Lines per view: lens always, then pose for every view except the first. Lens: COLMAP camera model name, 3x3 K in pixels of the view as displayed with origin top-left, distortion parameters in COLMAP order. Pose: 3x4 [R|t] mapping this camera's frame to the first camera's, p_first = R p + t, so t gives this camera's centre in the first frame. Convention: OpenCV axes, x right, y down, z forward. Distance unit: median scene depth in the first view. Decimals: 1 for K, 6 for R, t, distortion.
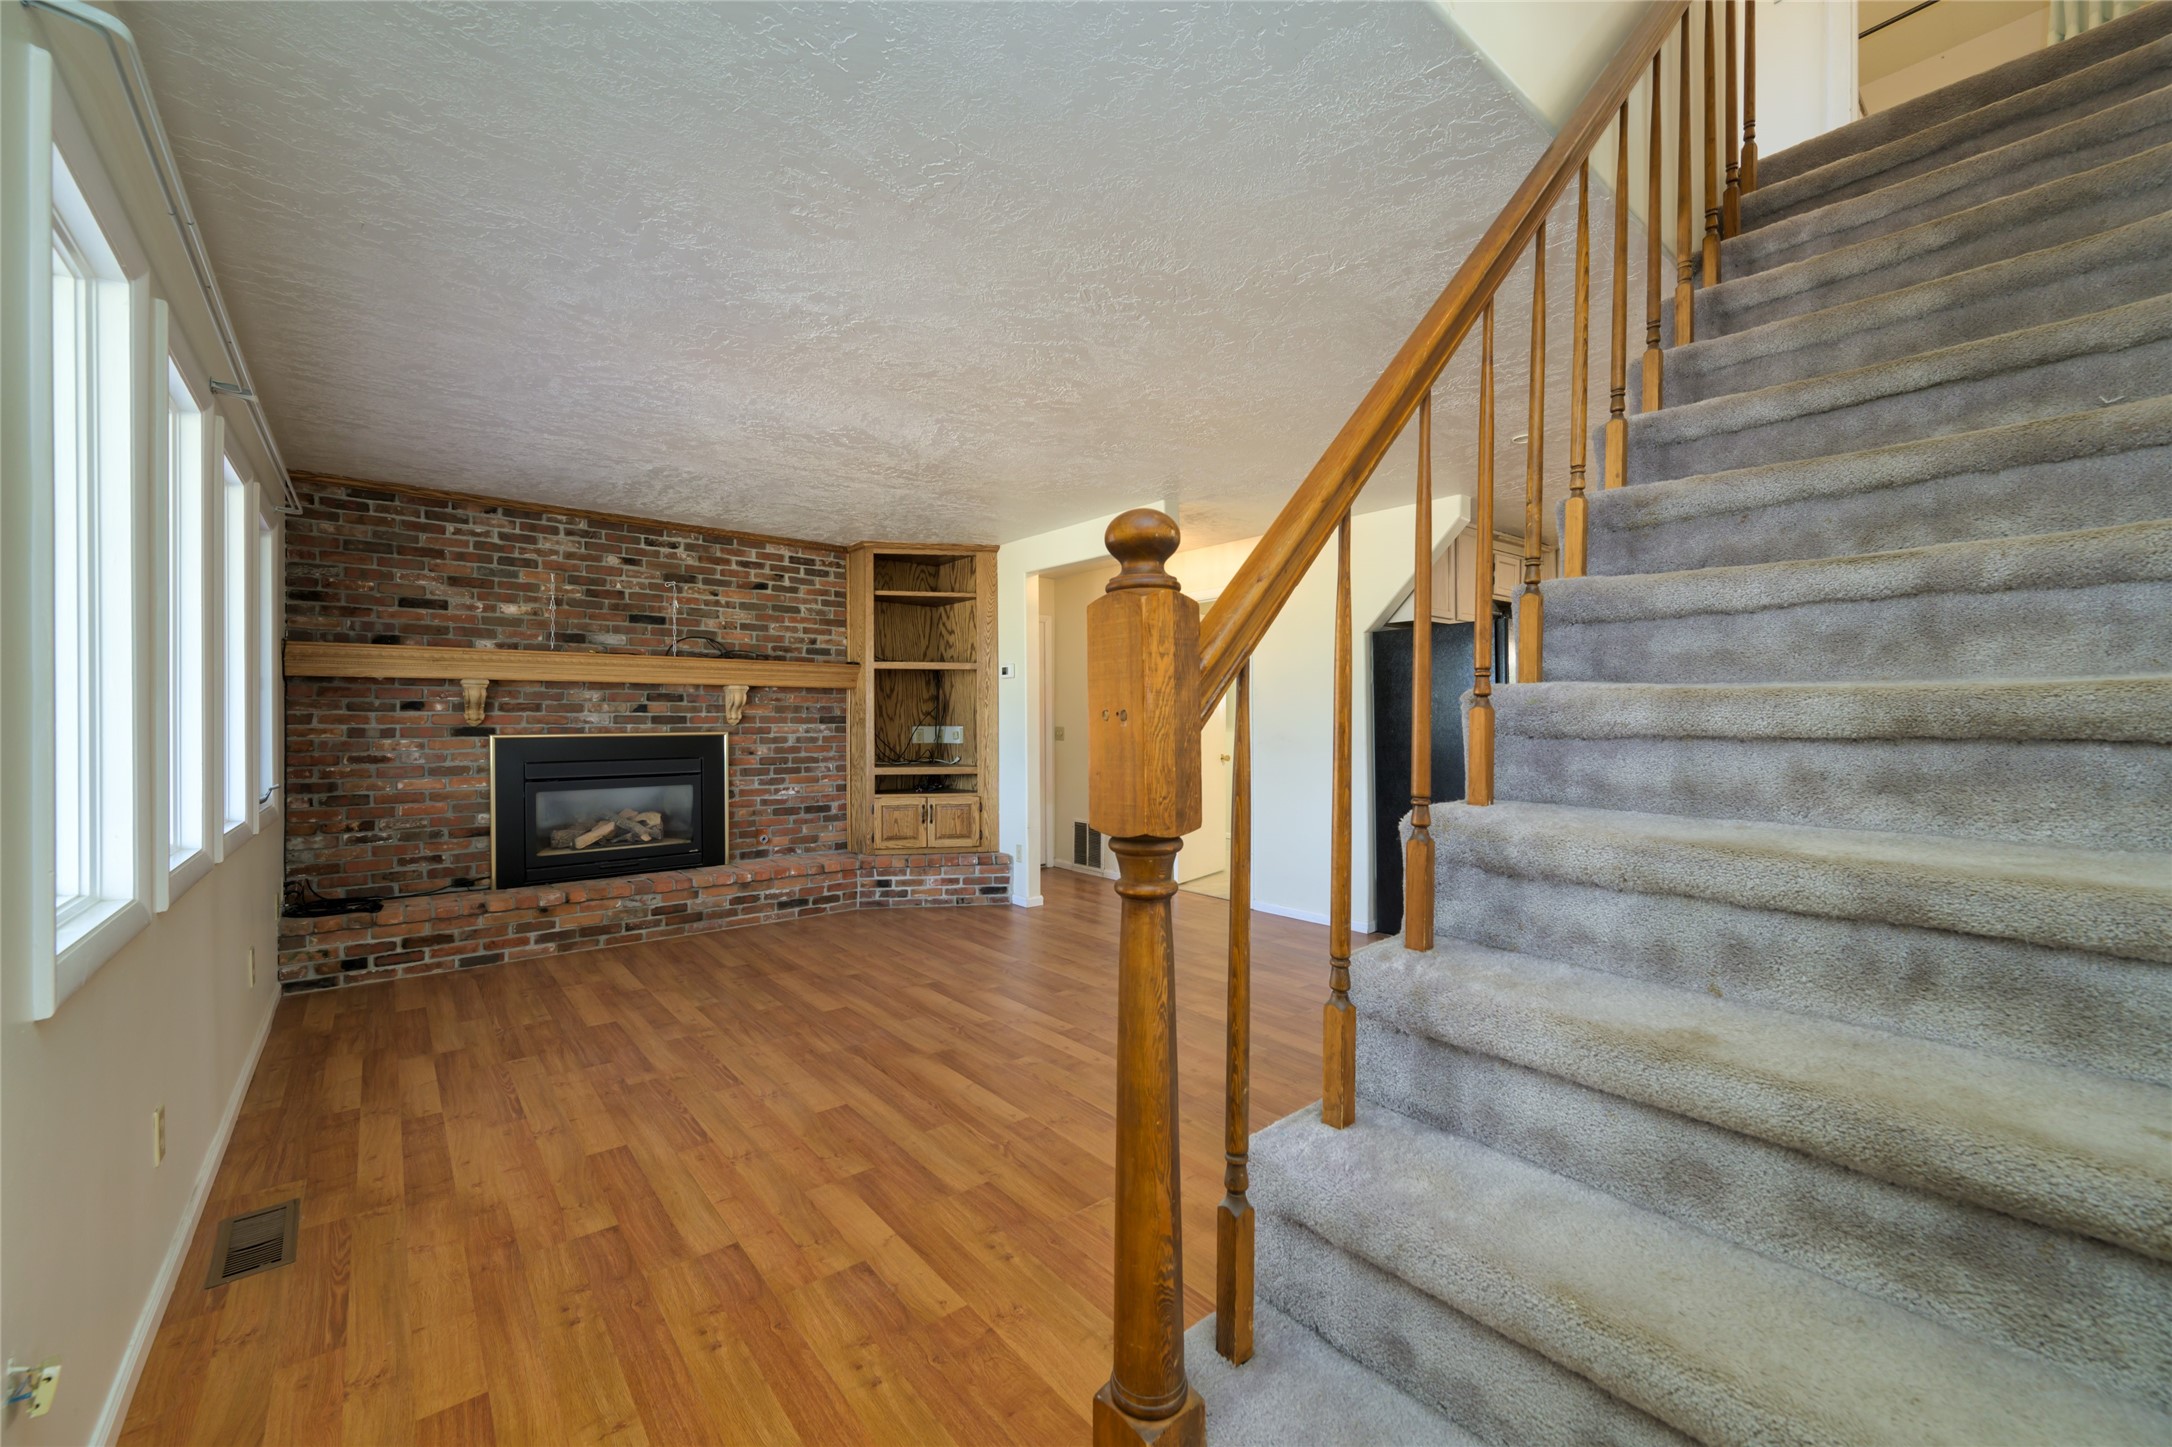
lens RADIAL K [[864.0, 0, 1086.0], [0, 864.0, 723.5], [0, 0, 1]] dist [0.000401, 0.000020]
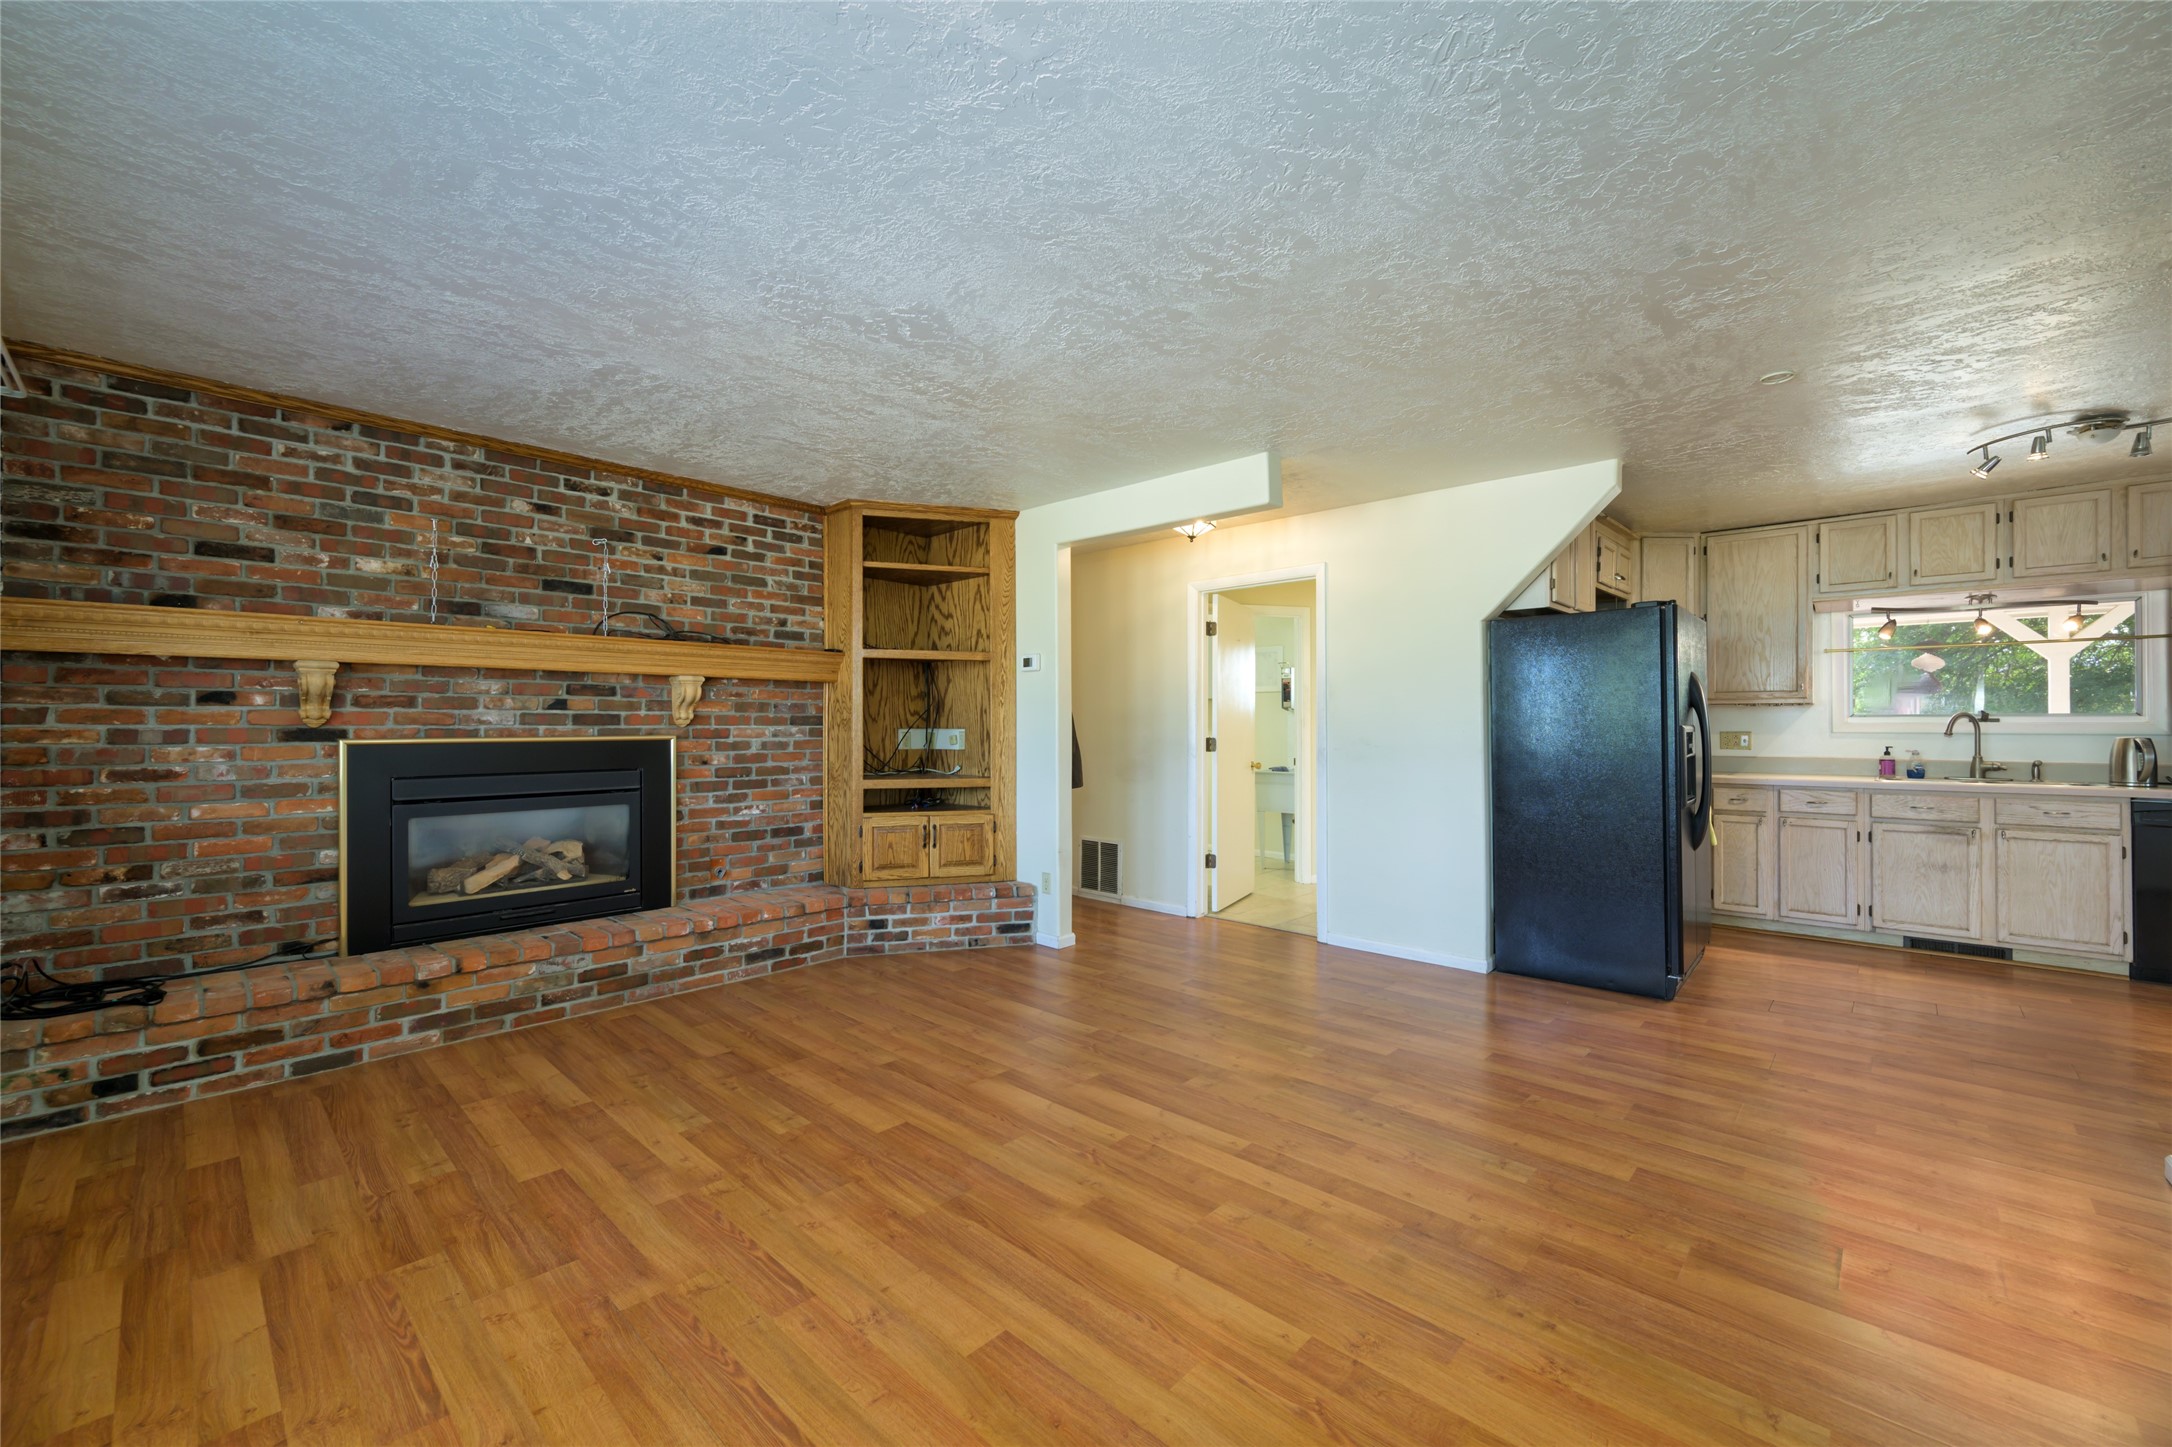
lens RADIAL K [[851.8, 0, 1091.2], [0, 851.8, 723.1], [0, 0, 1]] dist [-0.001361, 0.000994]
pose [[0.989845, 0.003729, 0.142103, -0.174019], [-0.003221, 0.999988, -0.003800, 0.000328], [-0.142115, 0.003303, 0.989845, 0.214574]]
